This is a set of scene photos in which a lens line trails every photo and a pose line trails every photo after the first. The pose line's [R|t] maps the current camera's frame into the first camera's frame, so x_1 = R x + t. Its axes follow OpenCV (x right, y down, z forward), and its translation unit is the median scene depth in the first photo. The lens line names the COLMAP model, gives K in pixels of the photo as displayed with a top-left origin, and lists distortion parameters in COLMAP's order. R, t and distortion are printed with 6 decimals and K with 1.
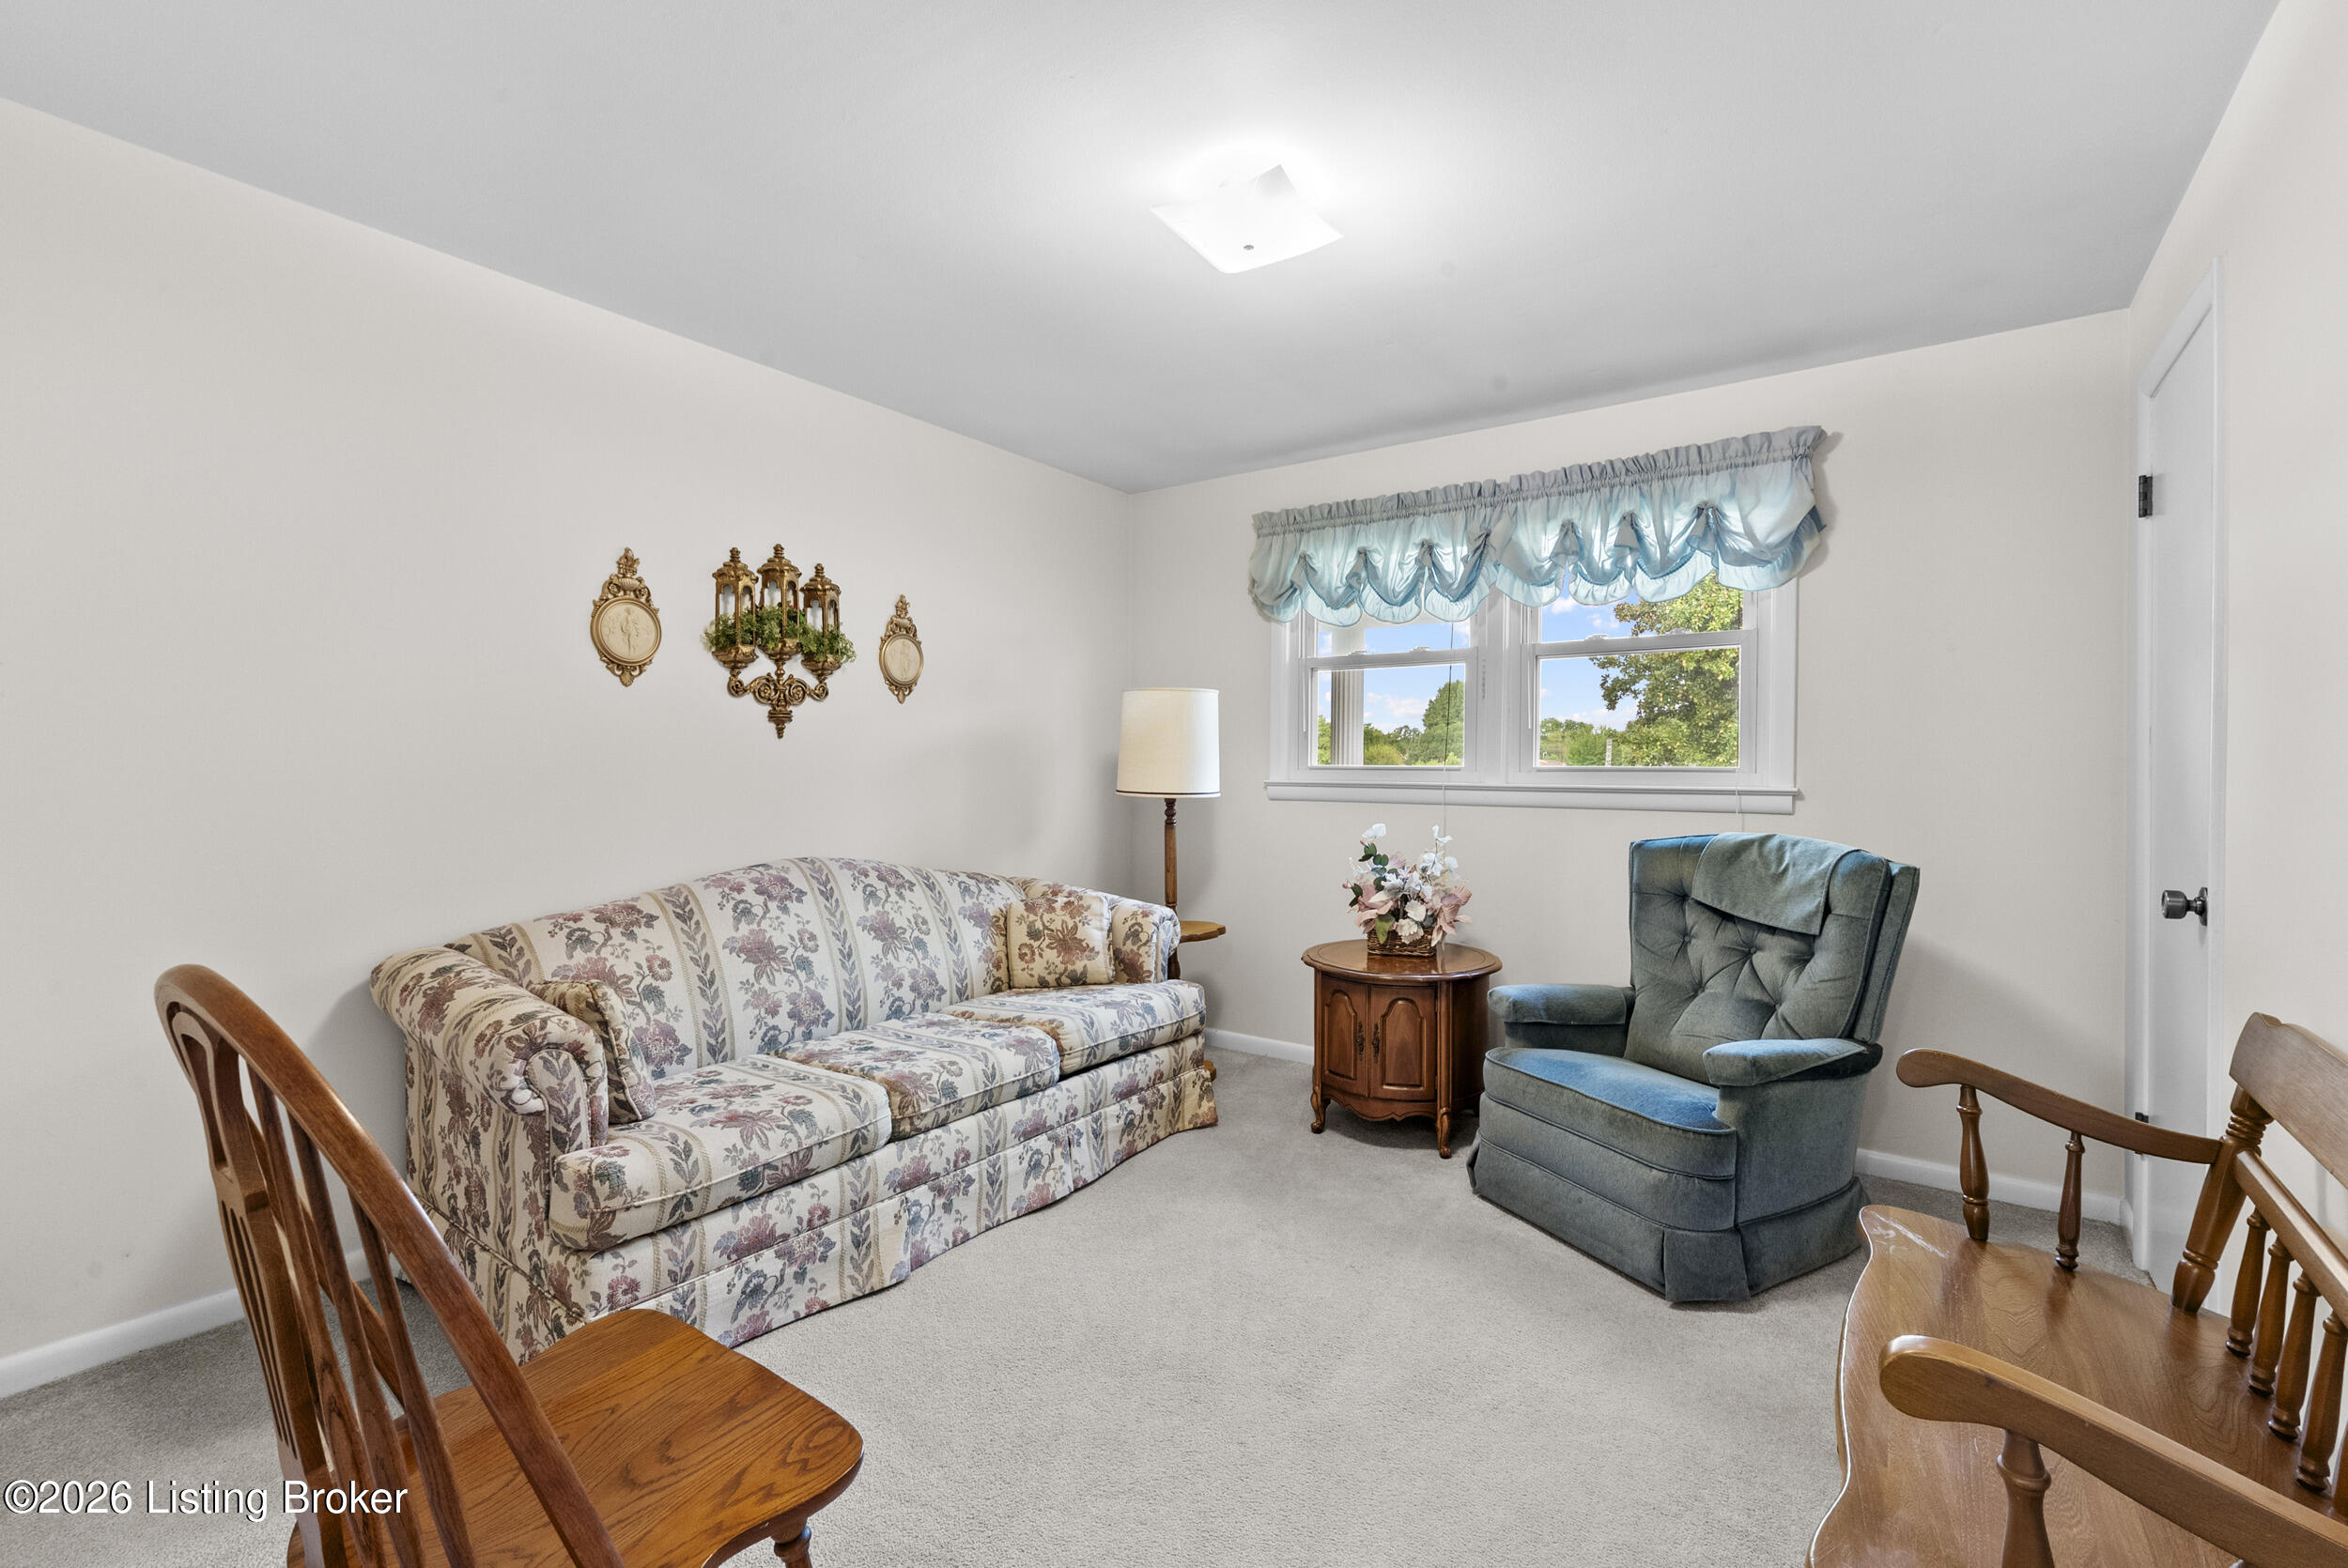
lens RADIAL K [[1031.9, 0, 1174.0], [0, 1031.9, 784.0], [0, 0, 1]] dist [-0.005685, 0.000509]
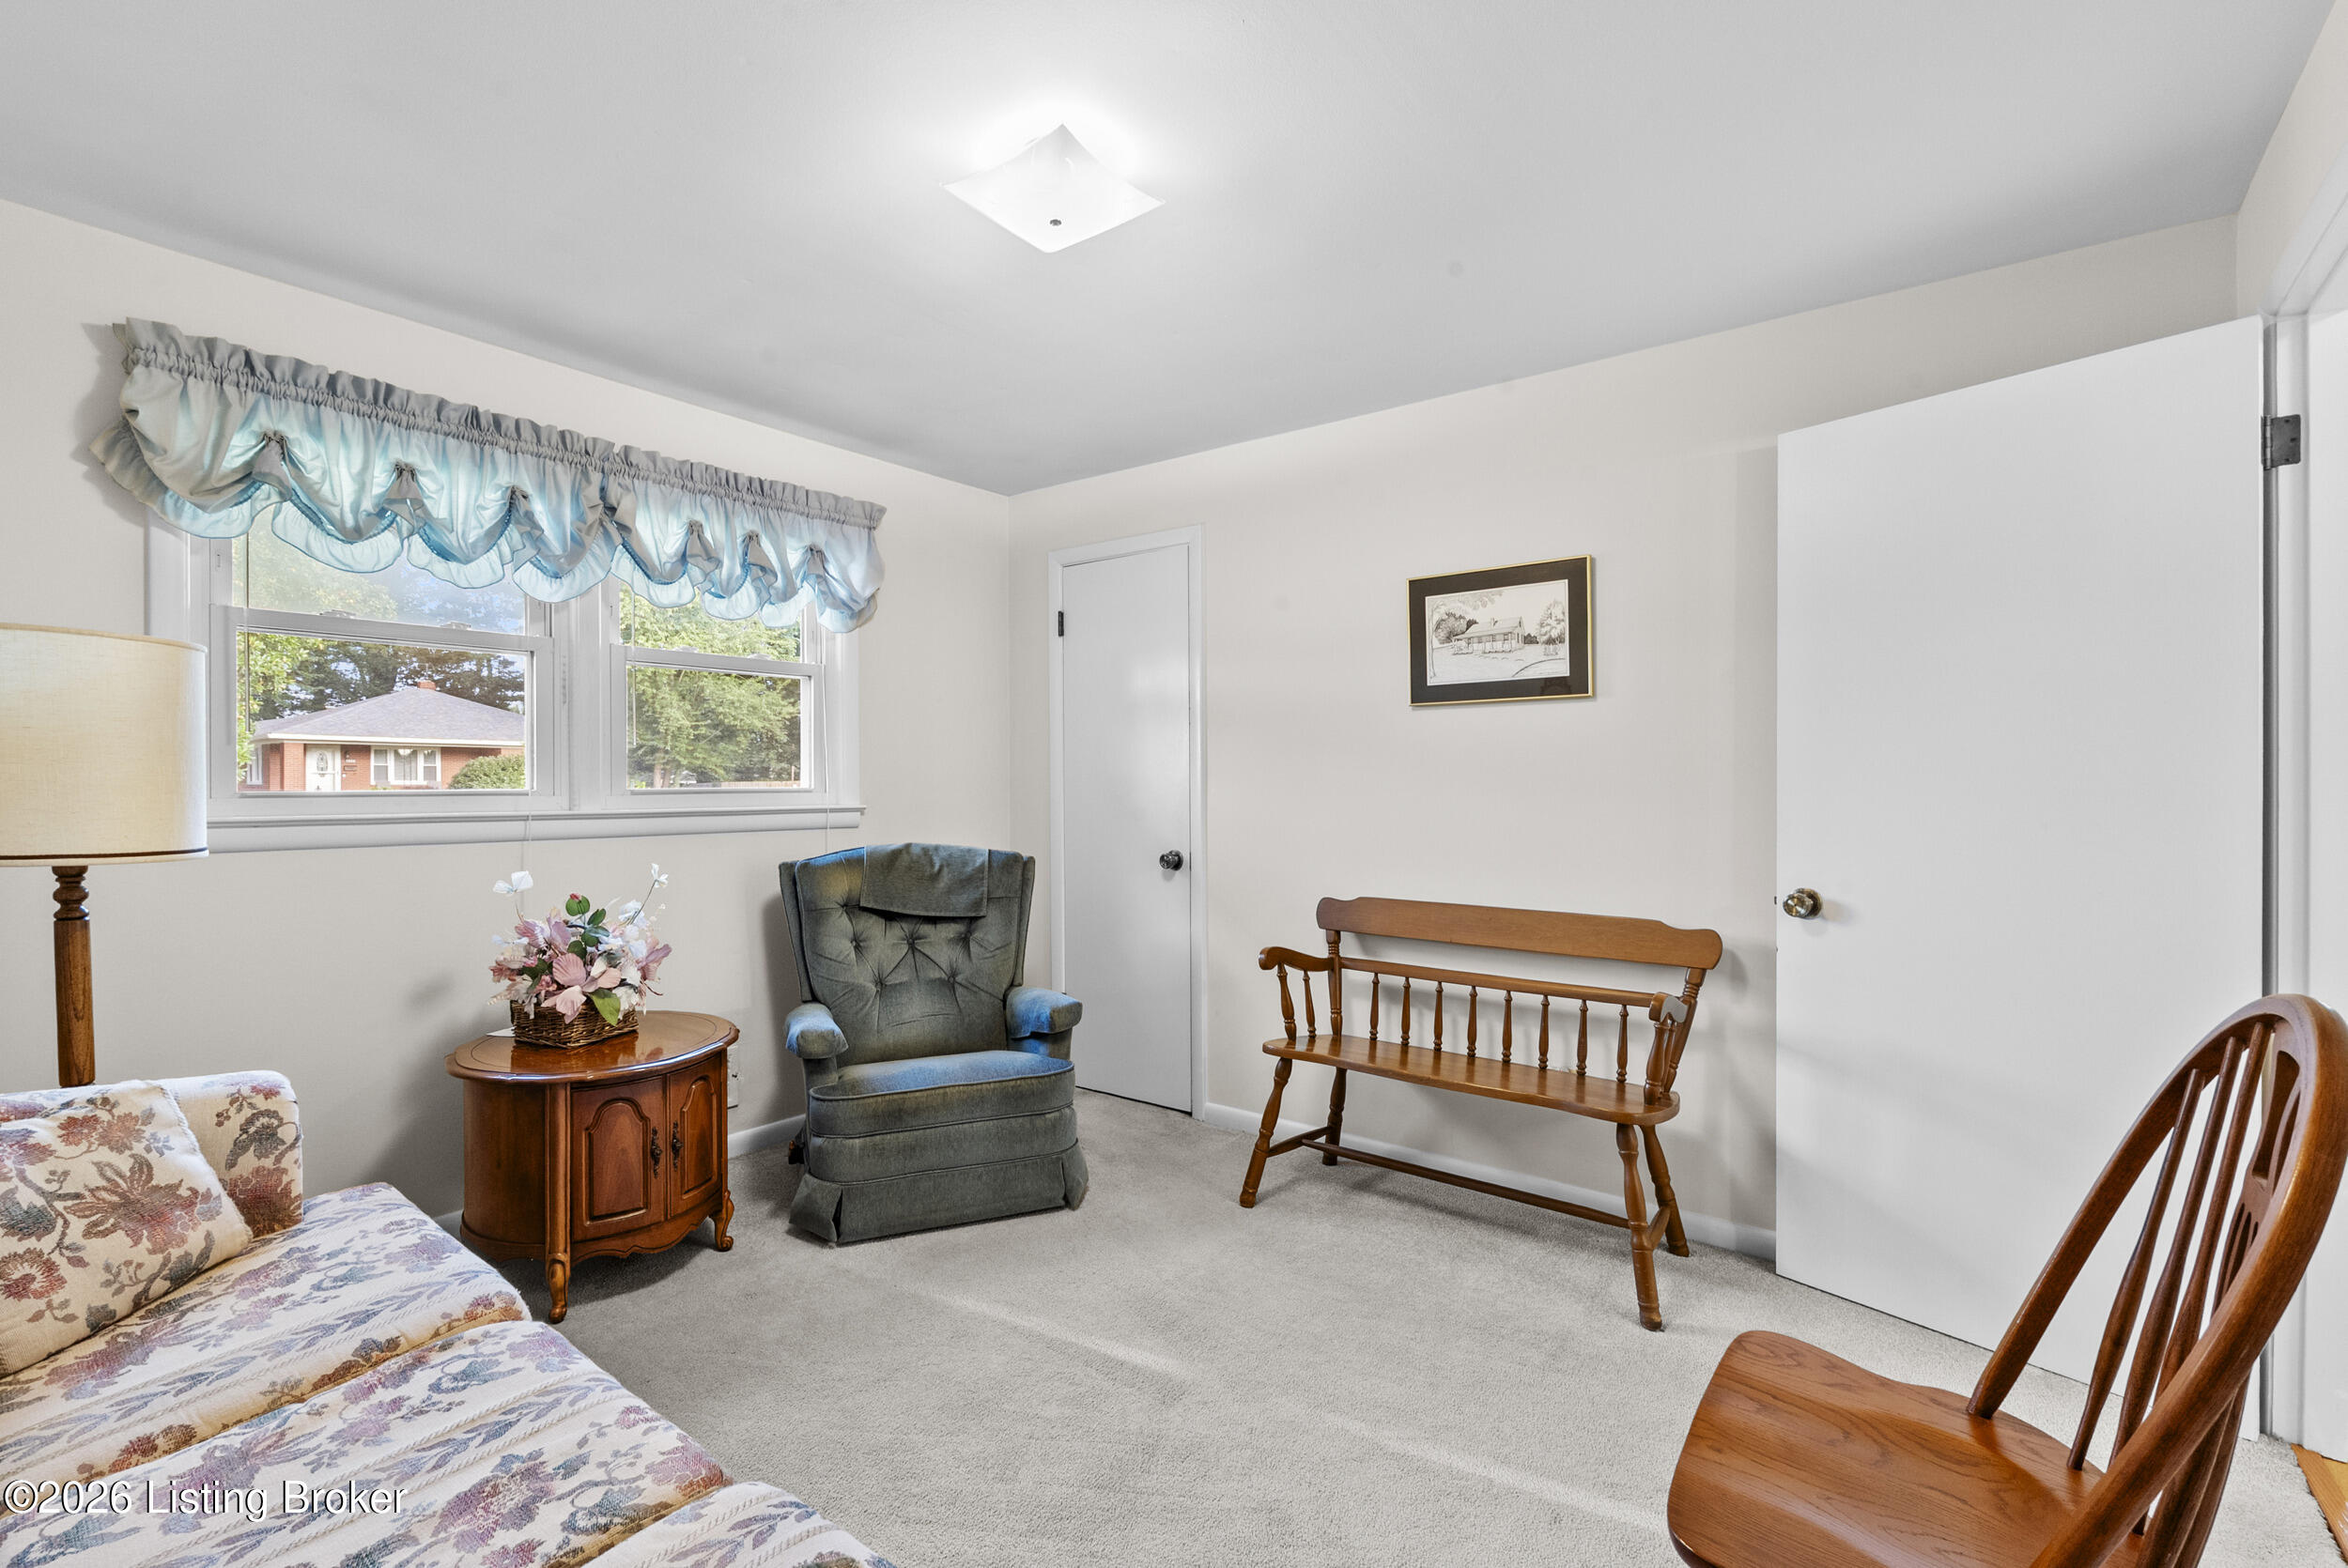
lens RADIAL K [[1031.9, 0, 1174.0], [0, 1031.9, 784.0], [0, 0, 1]] dist [-0.005685, 0.000509]
pose [[0.031195, -0.009766, 0.999466, -0.559067], [0.015764, 0.999833, 0.009277, -0.023705], [-0.999389, 0.015466, 0.031344, 0.581556]]
